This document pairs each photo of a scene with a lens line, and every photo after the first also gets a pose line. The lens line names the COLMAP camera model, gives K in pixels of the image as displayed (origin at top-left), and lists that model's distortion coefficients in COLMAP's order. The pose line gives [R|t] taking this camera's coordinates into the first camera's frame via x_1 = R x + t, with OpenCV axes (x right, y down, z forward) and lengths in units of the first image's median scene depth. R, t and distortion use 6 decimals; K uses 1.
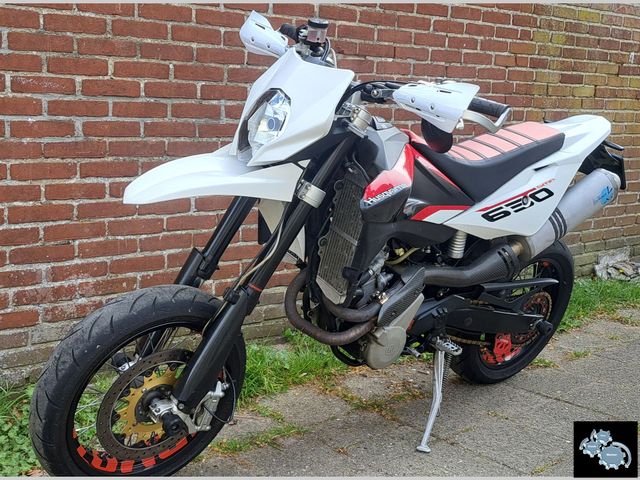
lens RADIAL K [[764.4, 0, 245.1], [0, 764.4, 217.2], [0, 0, 1]] dist [0.137258, -0.296900]
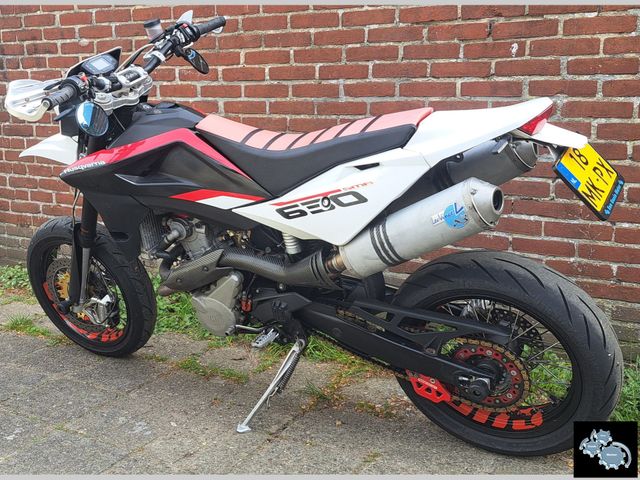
lens RADIAL K [[749.2, 0, 266.2], [0, 749.2, 226.9], [0, 0, 1]] dist [0.104250, -0.203328]
pose [[0.380958, 0.161311, -0.910412, 0.989842], [-0.101108, 0.986026, 0.132400, -0.088182], [0.919048, 0.041611, 0.391944, 0.562937]]
